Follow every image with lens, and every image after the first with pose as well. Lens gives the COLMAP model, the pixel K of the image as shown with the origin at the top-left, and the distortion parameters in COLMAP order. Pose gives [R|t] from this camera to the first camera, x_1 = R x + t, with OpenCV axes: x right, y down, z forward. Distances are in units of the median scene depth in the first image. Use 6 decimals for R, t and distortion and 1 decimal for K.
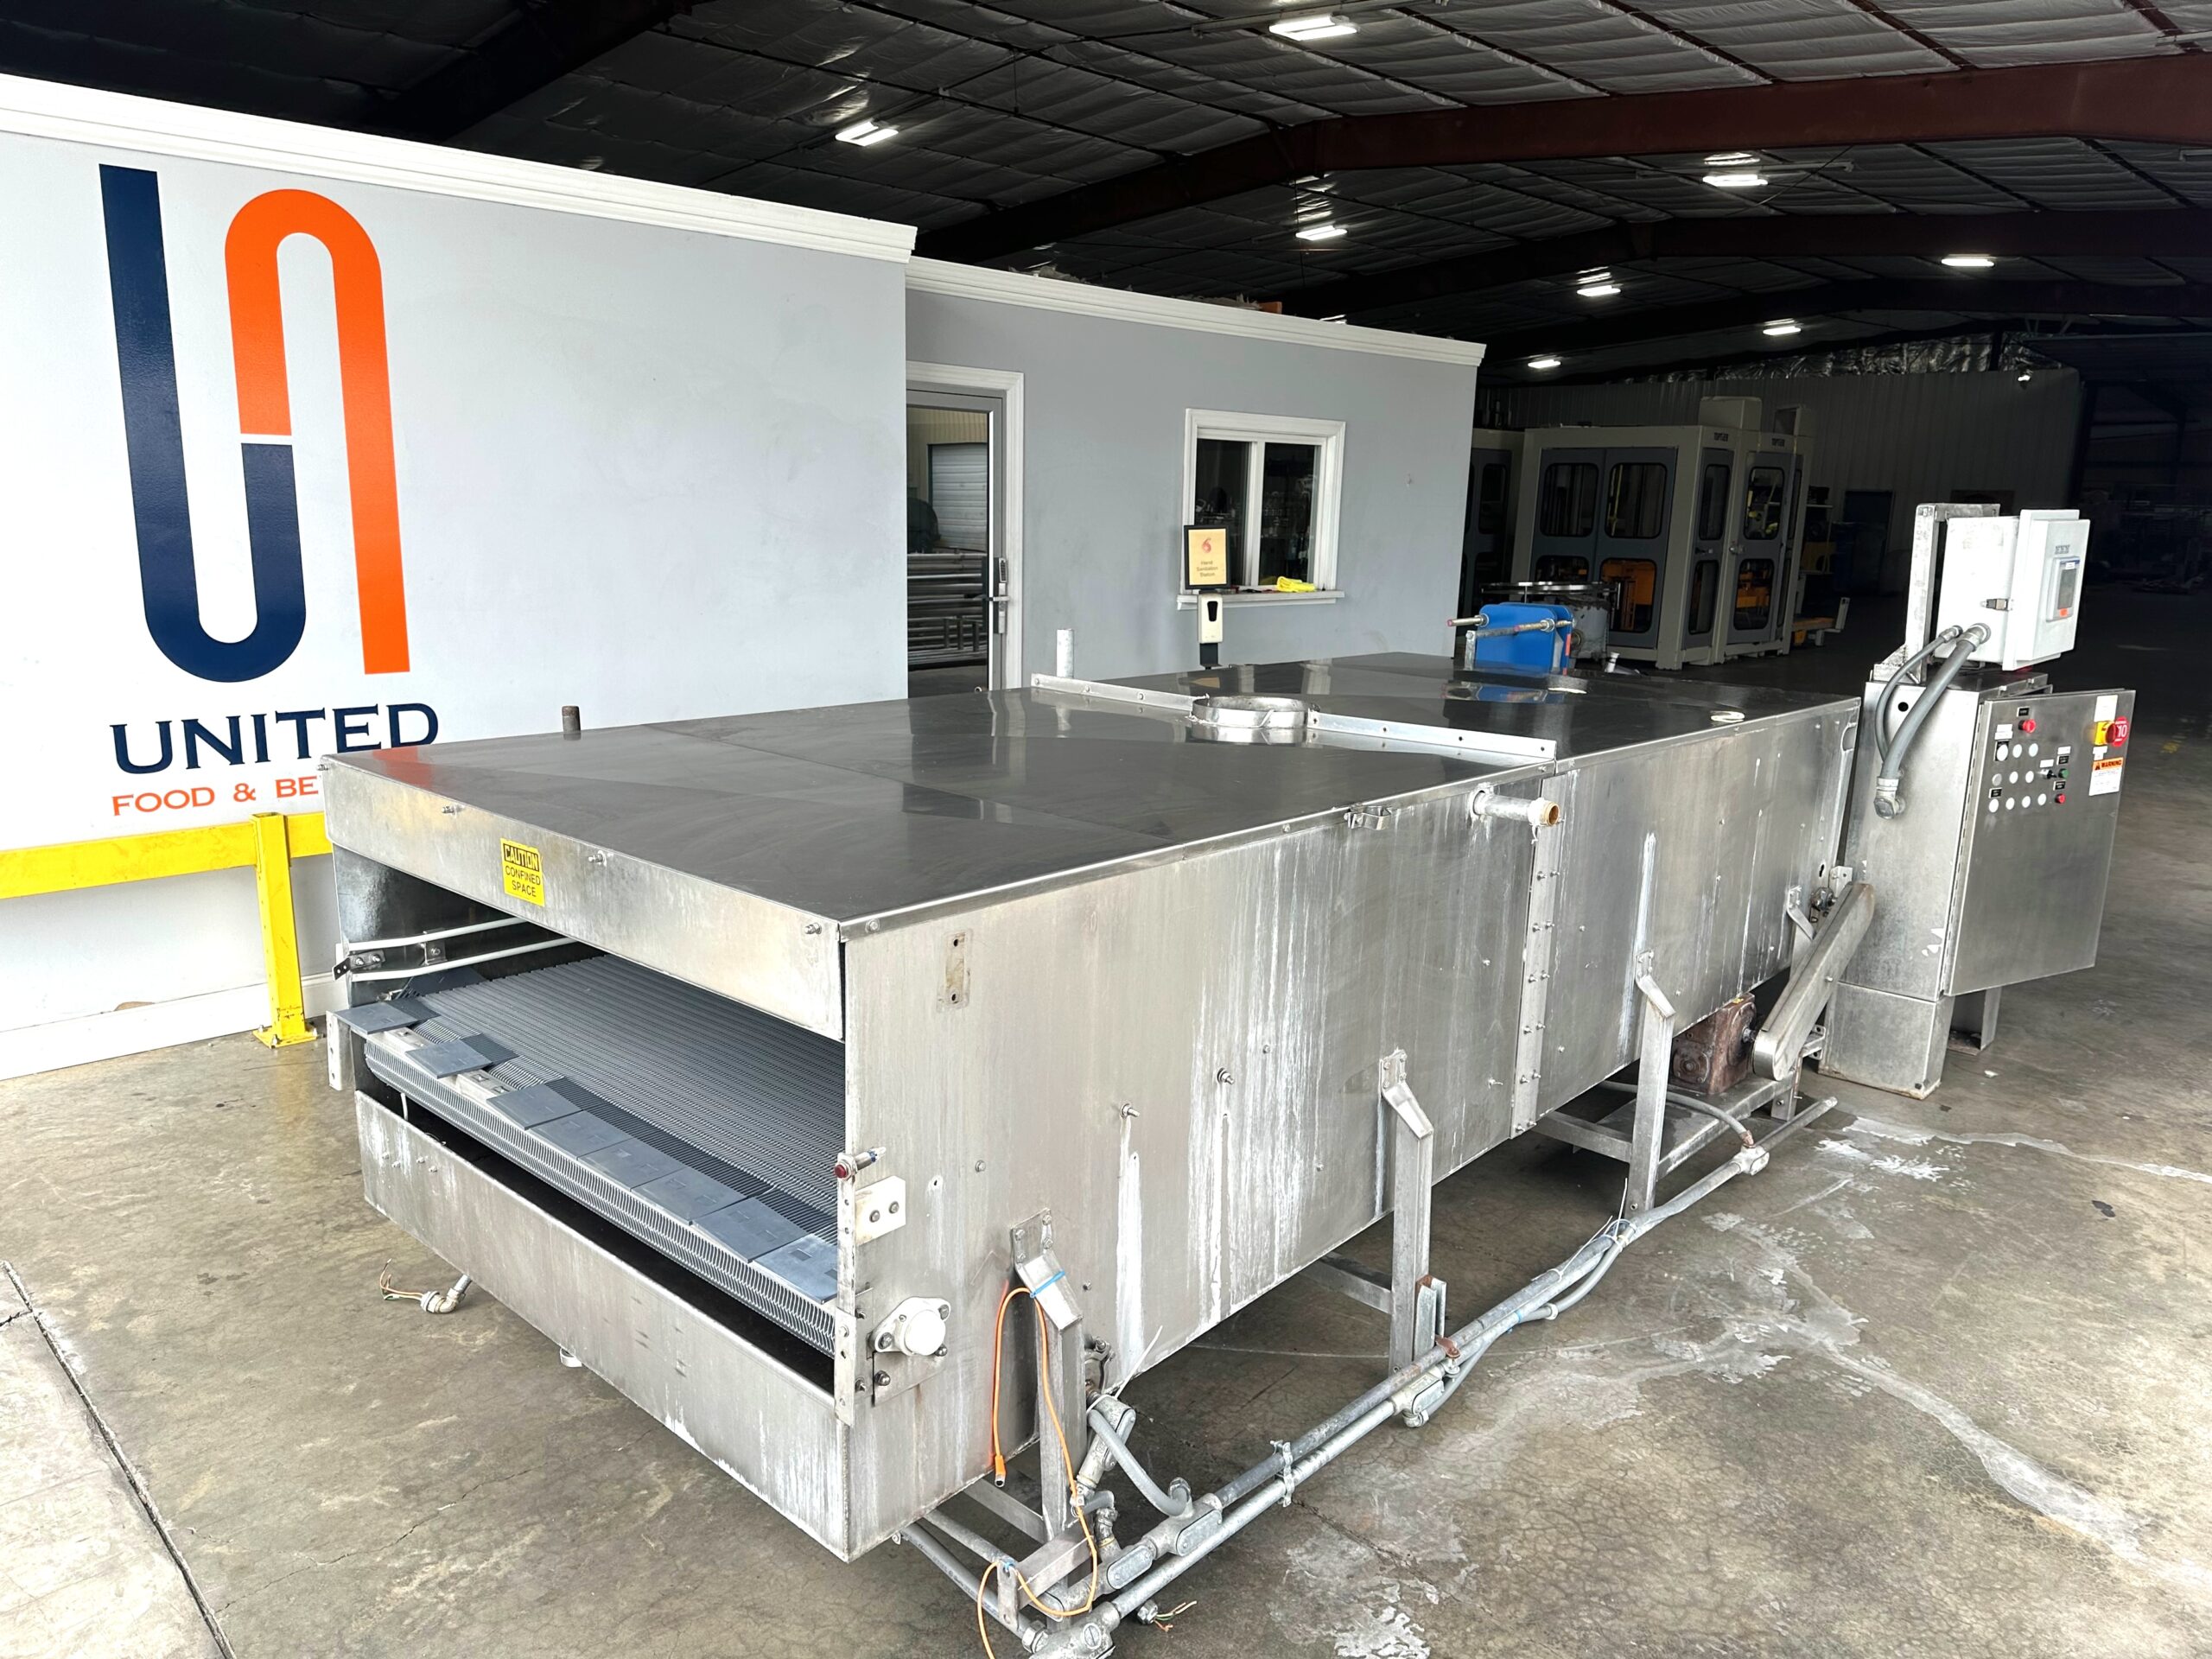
lens RADIAL K [[1571.6, 0, 1104.2], [0, 1571.6, 828.8], [0, 0, 1]] dist [0.031971, -0.051869]
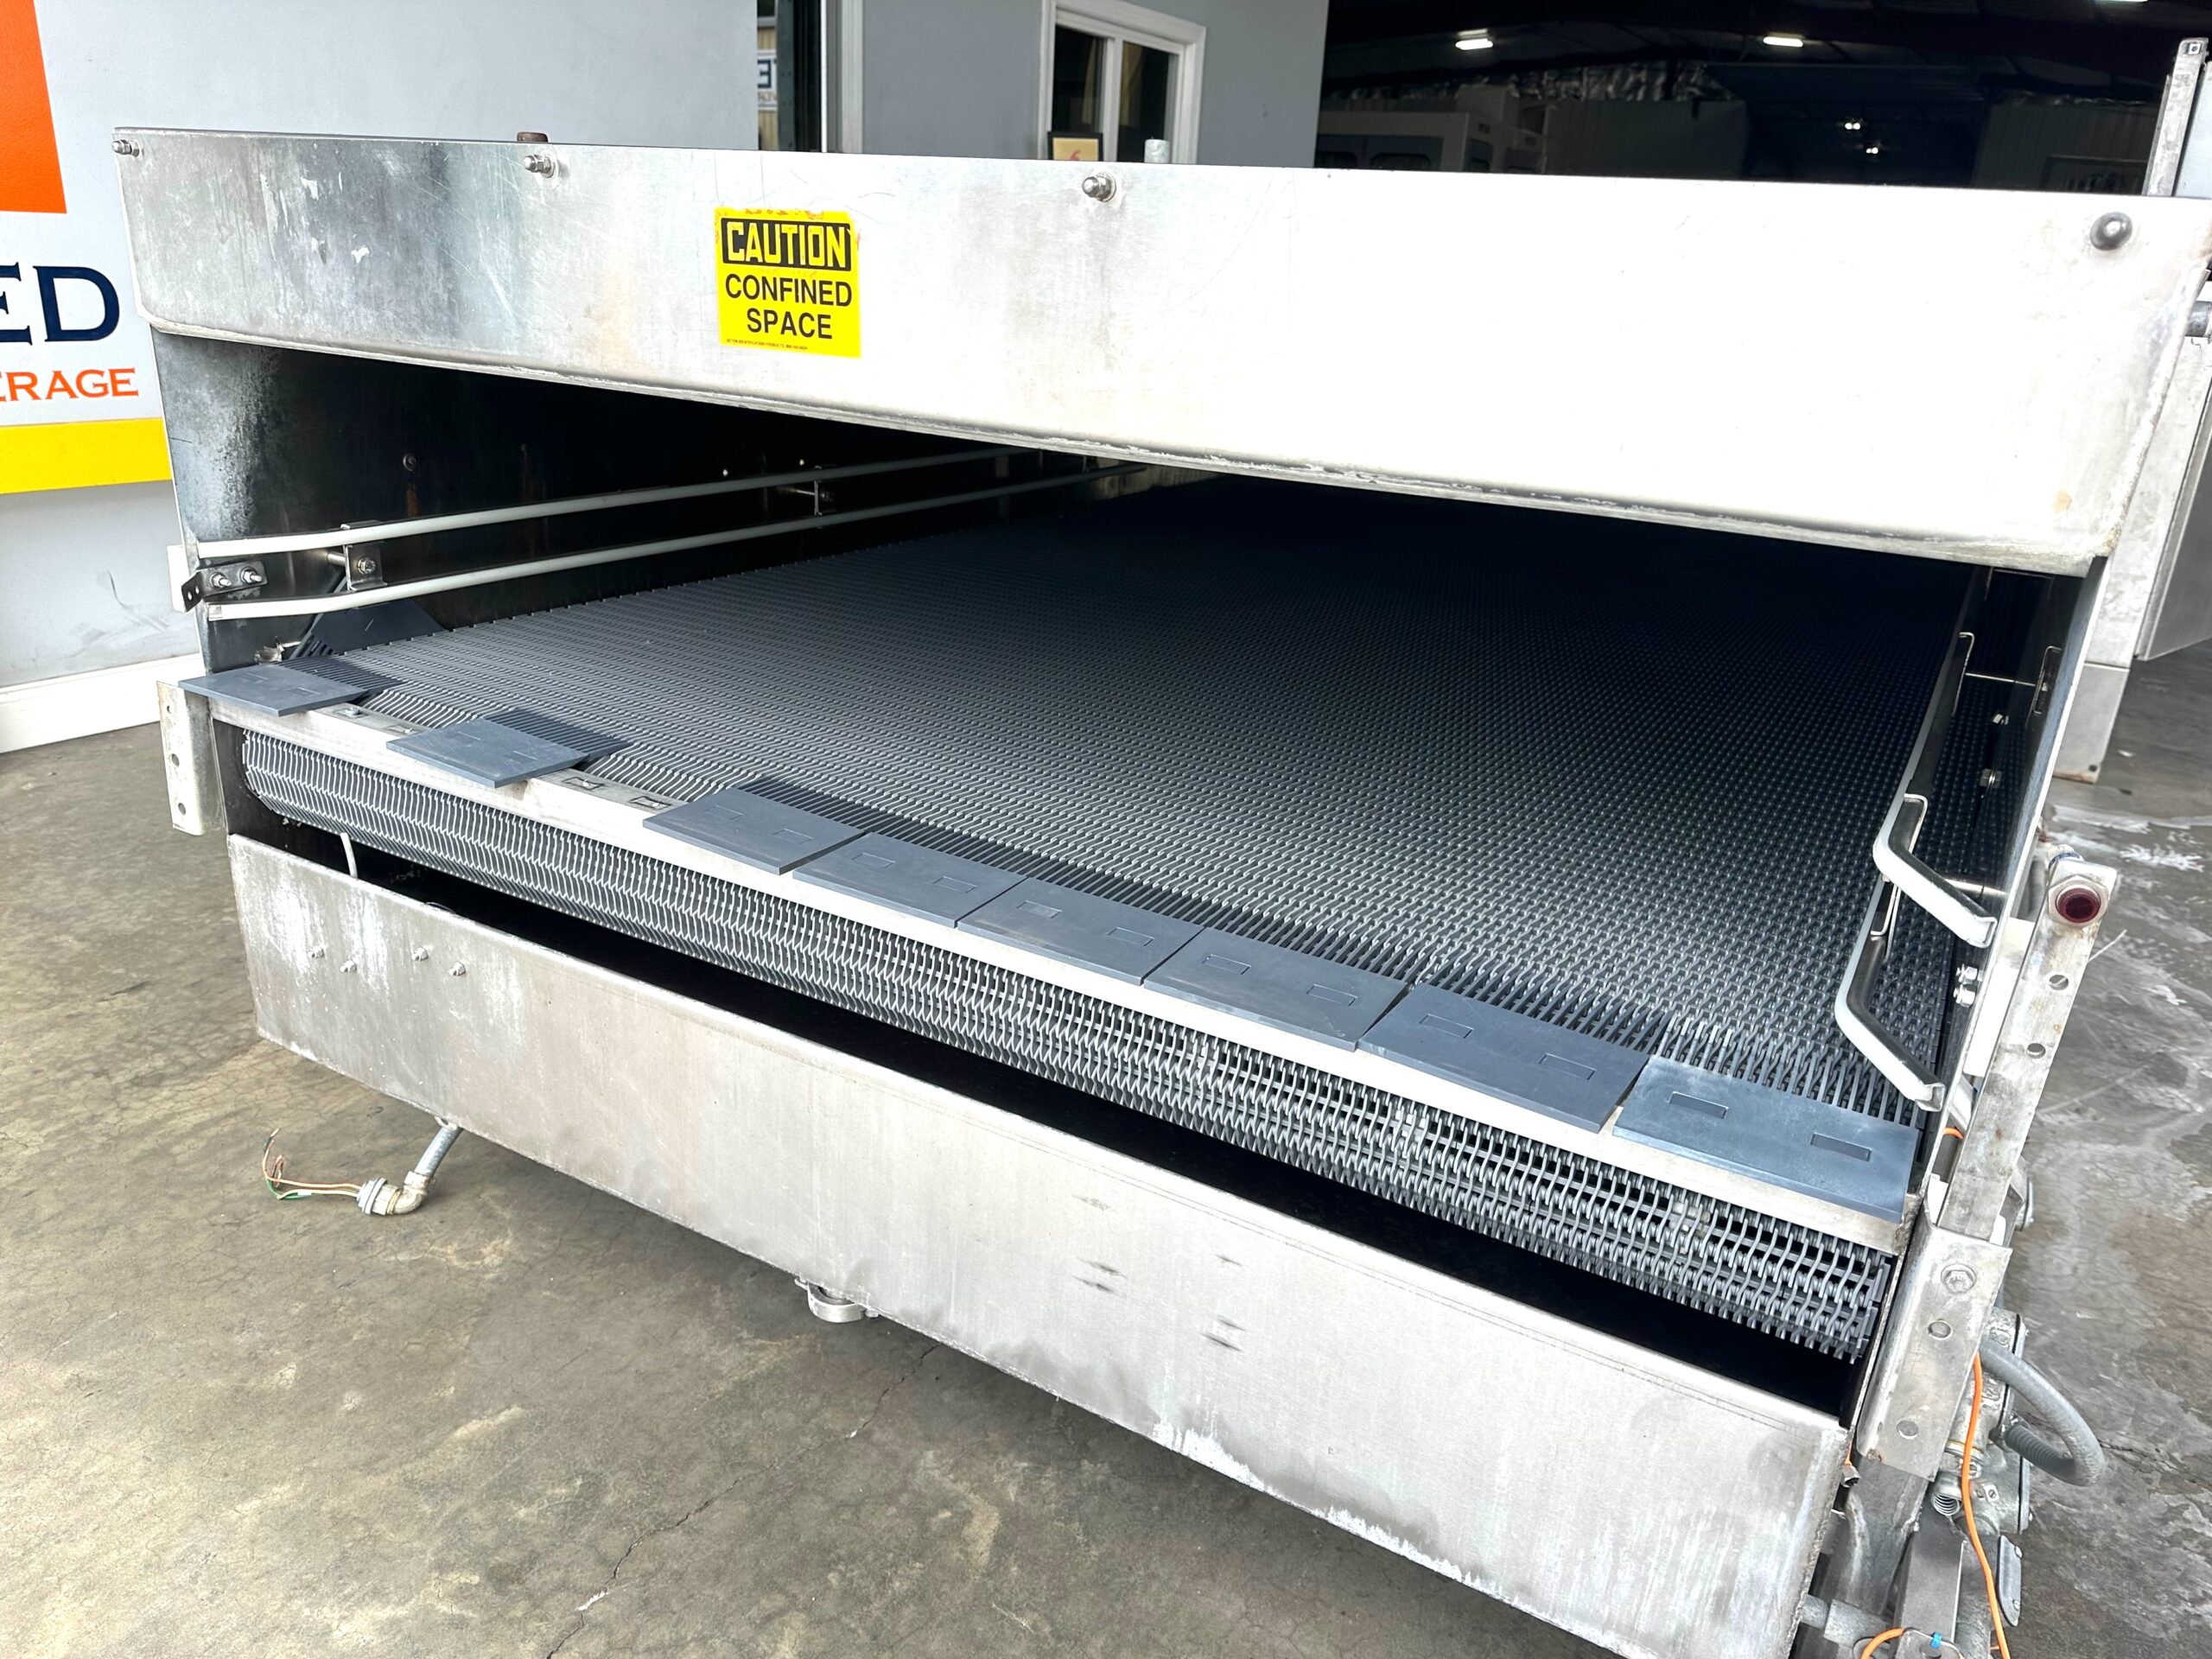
lens RADIAL K [[1571.6, 0, 1094.4], [0, 1571.6, 844.3], [0, 0, 1]] dist [0.031971, -0.051869]
pose [[0.975329, -0.047573, 0.215568, -0.270187], [0.012204, 0.986630, 0.162519, 0.076711], [-0.220417, -0.155879, 0.962870, 0.381298]]
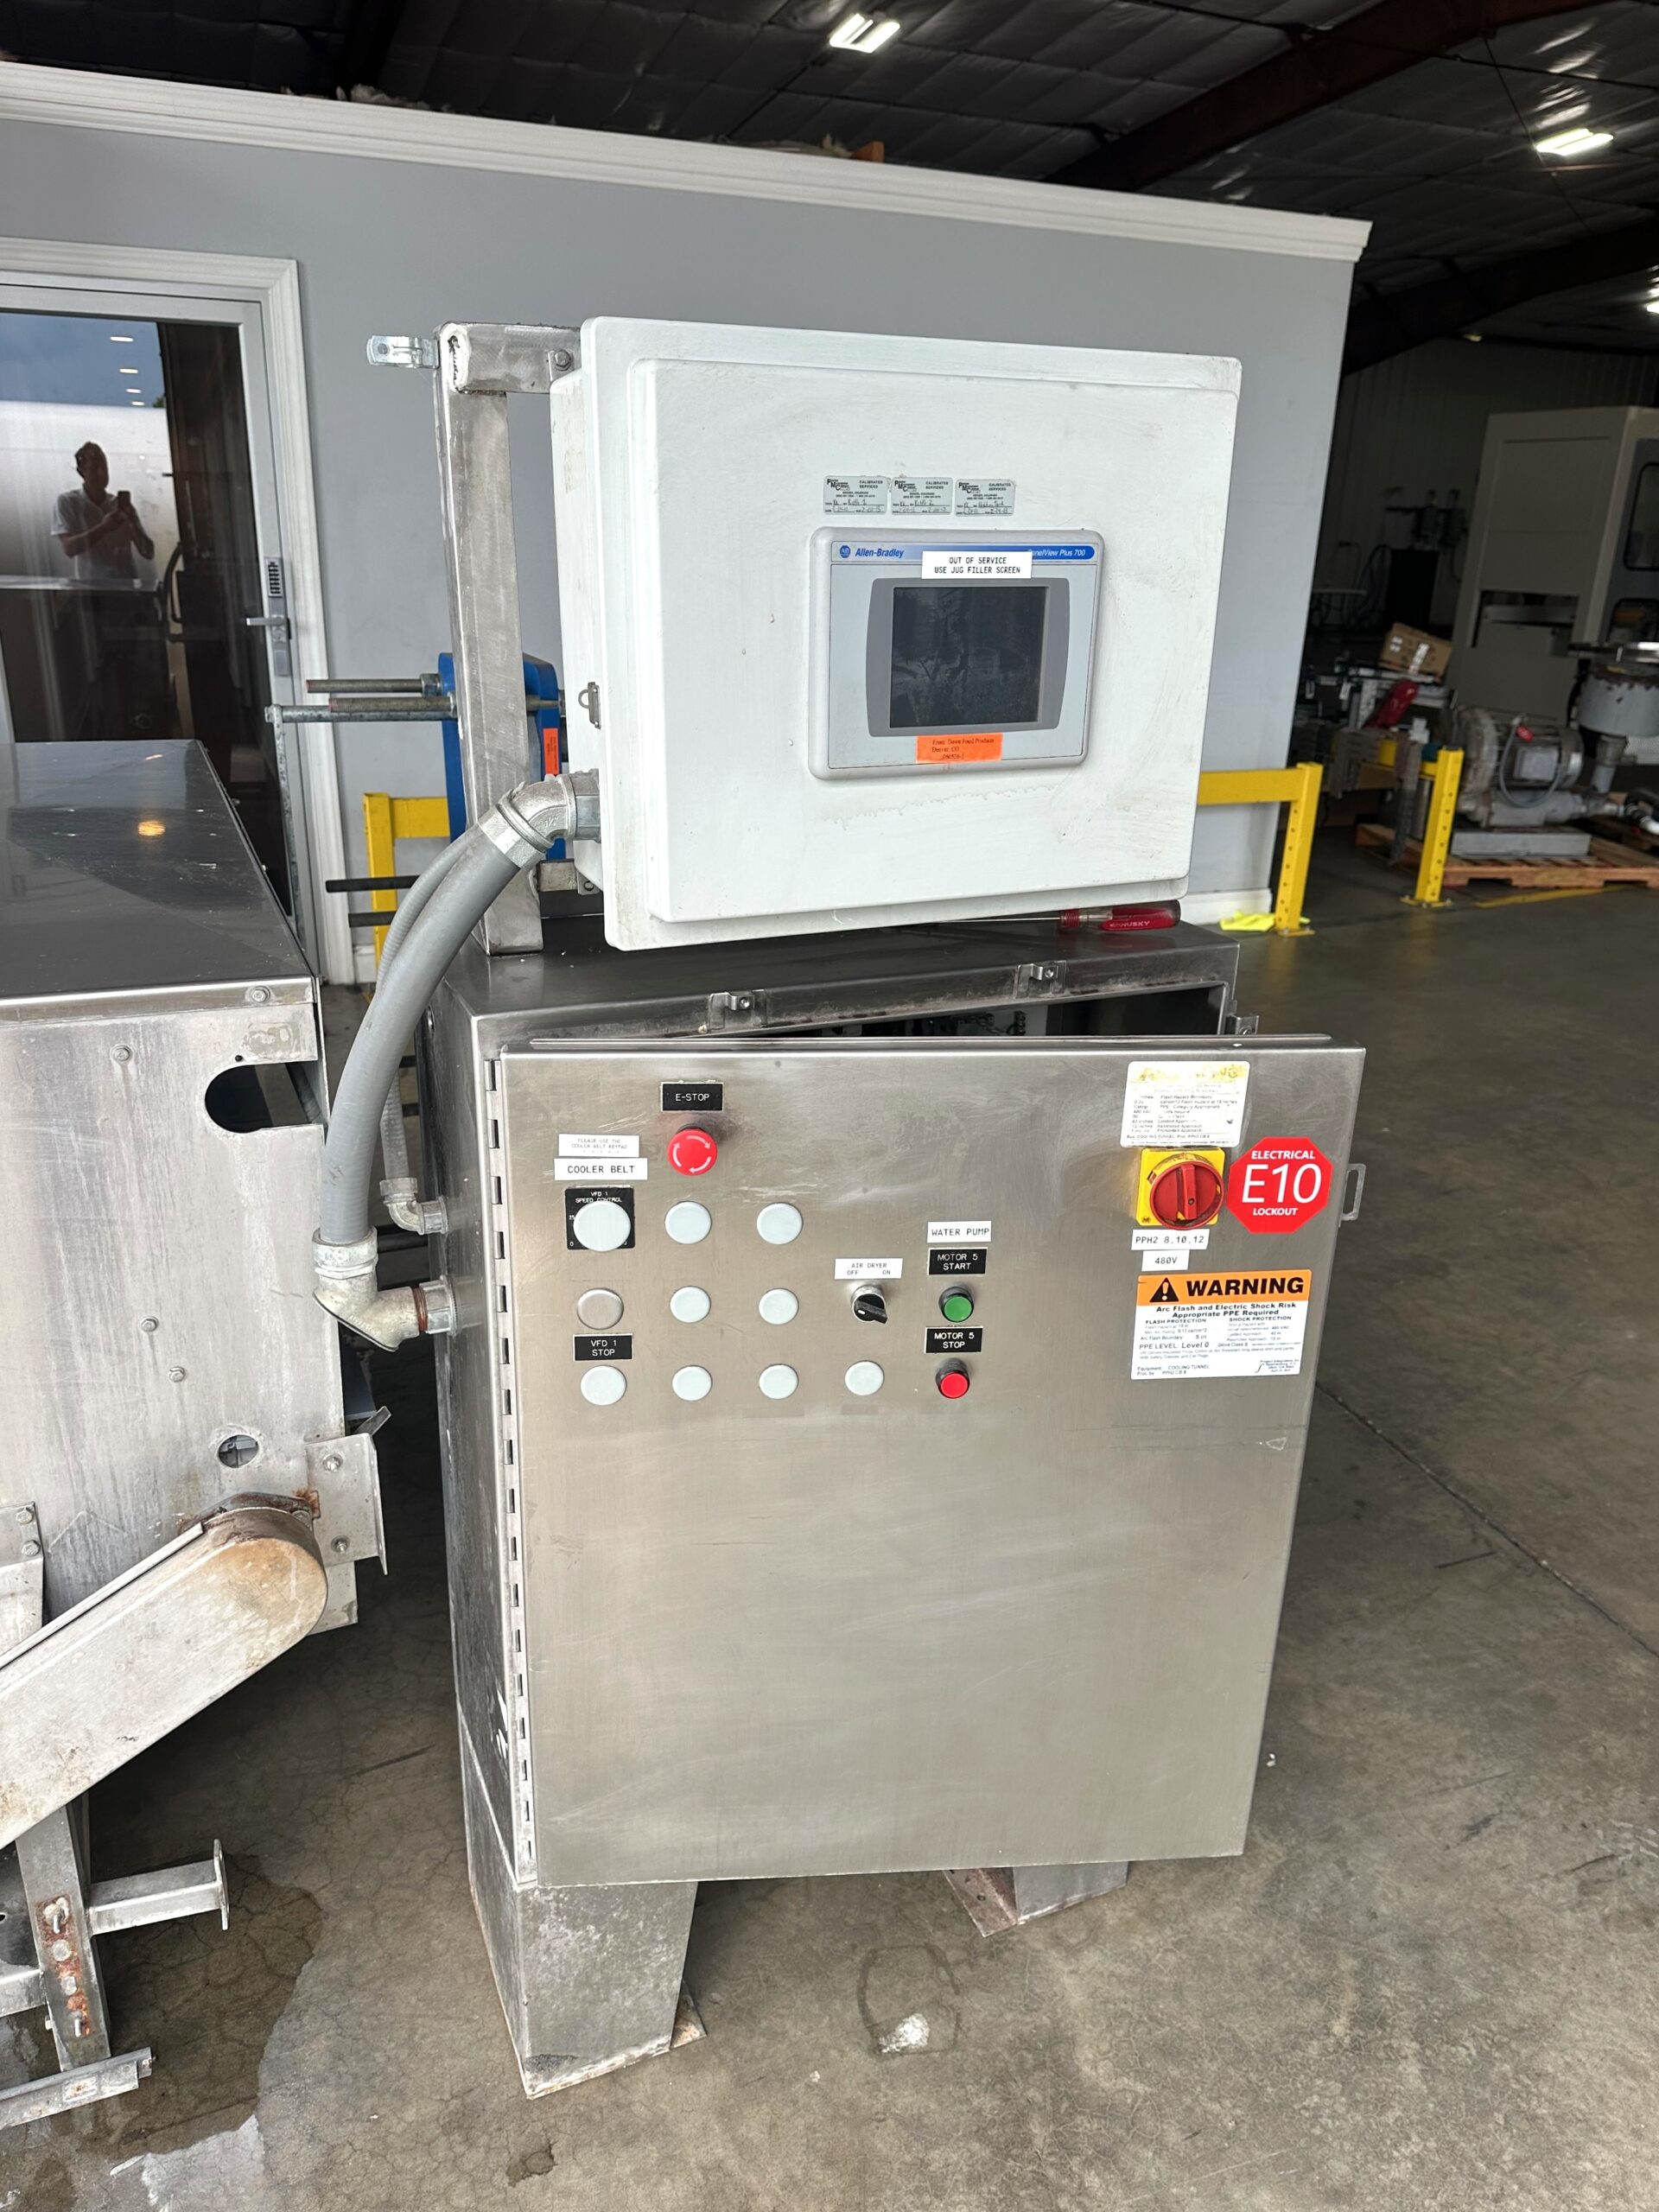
lens RADIAL K [[1571.6, 0, 821.5], [0, 1571.6, 1101.9], [0, 0, 1]] dist [0.031971, -0.051869]
pose [[0.918402, 0.142193, -0.369215, 0.905606], [-0.090366, 0.983907, 0.154143, -0.151814], [0.385191, -0.108201, 0.916472, 0.960962]]
